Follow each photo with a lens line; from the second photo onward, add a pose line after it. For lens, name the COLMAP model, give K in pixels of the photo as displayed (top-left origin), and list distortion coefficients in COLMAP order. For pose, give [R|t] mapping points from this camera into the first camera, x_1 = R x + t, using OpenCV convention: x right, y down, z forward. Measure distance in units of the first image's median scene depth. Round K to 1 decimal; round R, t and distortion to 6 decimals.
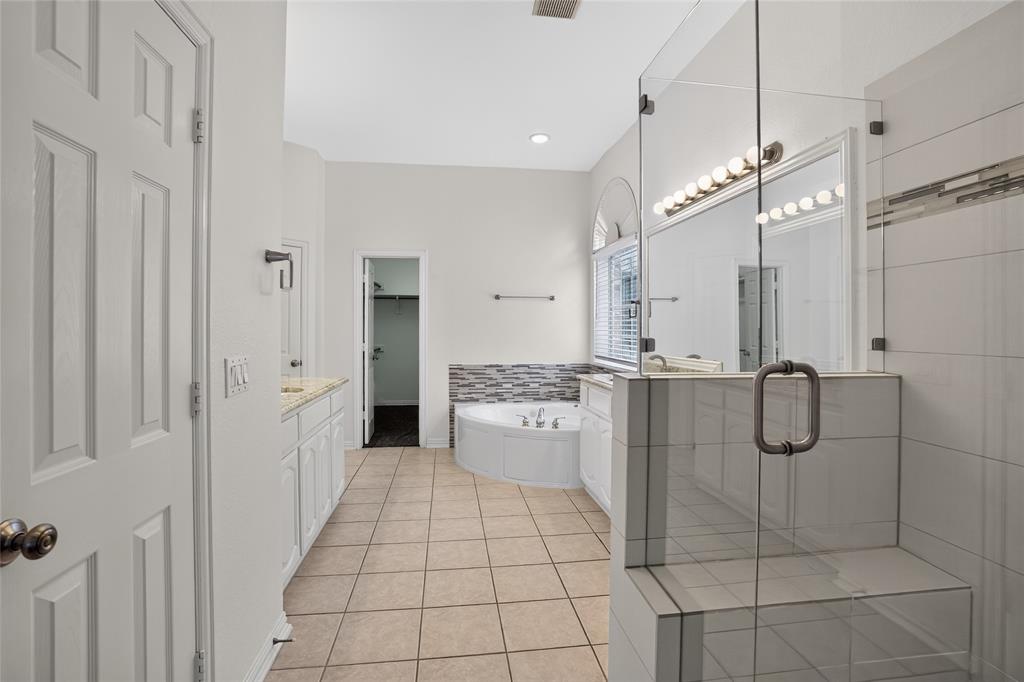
lens RADIAL K [[473.8, 0, 509.9], [0, 473.8, 332.9], [0, 0, 1]] dist [-0.076547, 0.031284]
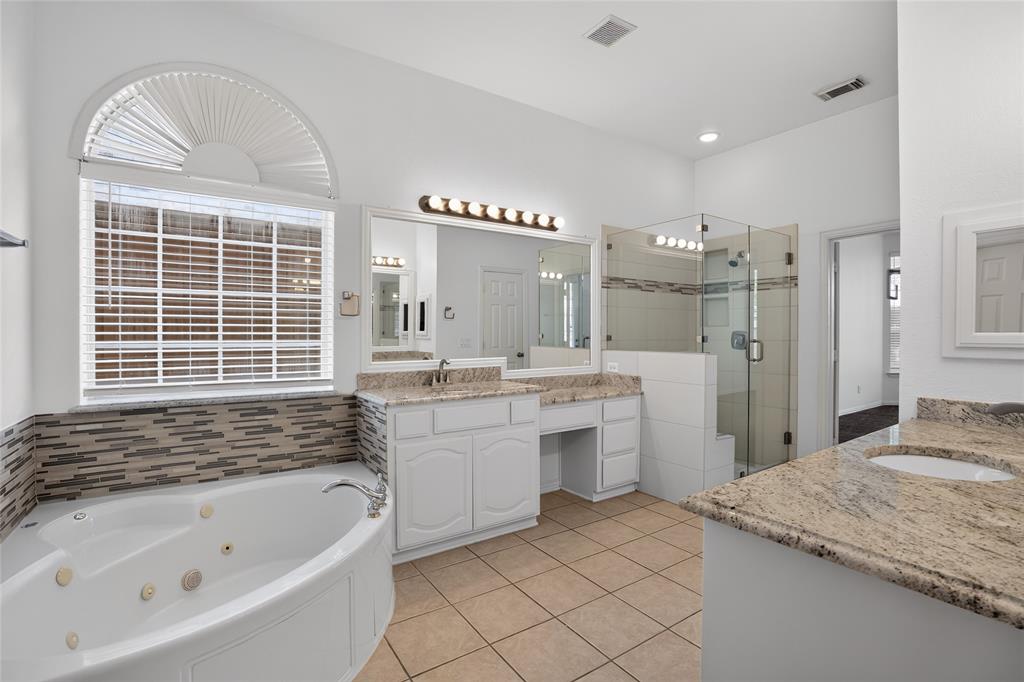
lens RADIAL K [[473.8, 0, 509.9], [0, 473.8, 332.9], [0, 0, 1]] dist [-0.076547, 0.031284]
pose [[-0.442615, -0.009460, 0.896662, -0.377621], [0.005756, 0.999894, 0.013390, -0.011591], [-0.896693, 0.011088, -0.442513, 0.822842]]
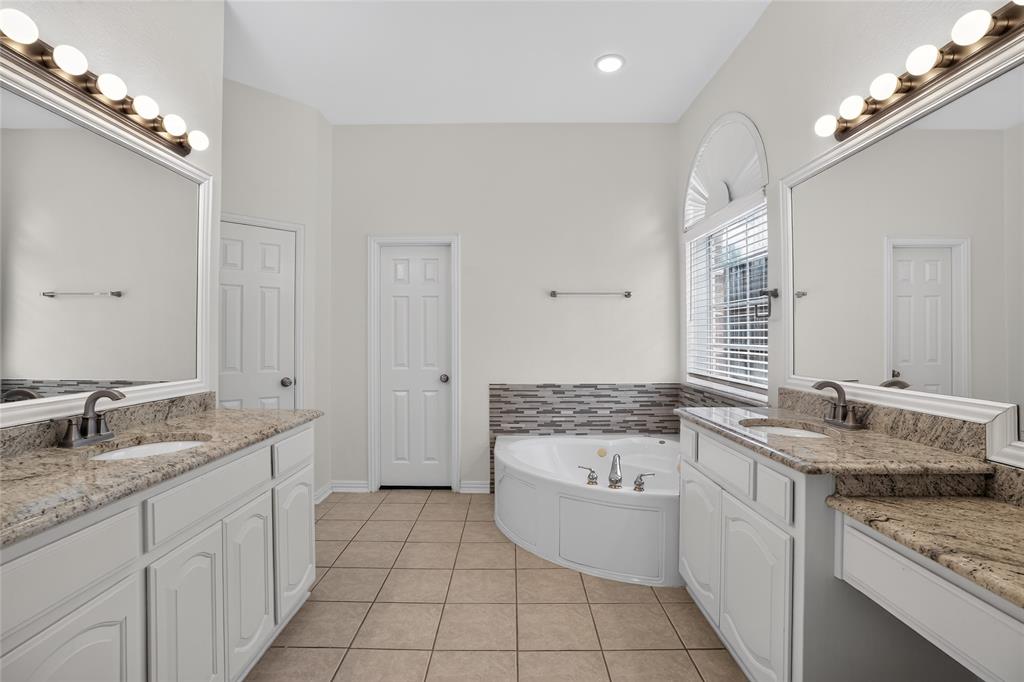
lens RADIAL K [[473.8, 0, 509.9], [0, 473.8, 332.9], [0, 0, 1]] dist [-0.076547, 0.031284]
pose [[0.990911, -0.004611, -0.134442, 0.006018], [0.002492, 0.999870, -0.015920, -0.002295], [0.134497, 0.015440, 0.990794, 0.251210]]
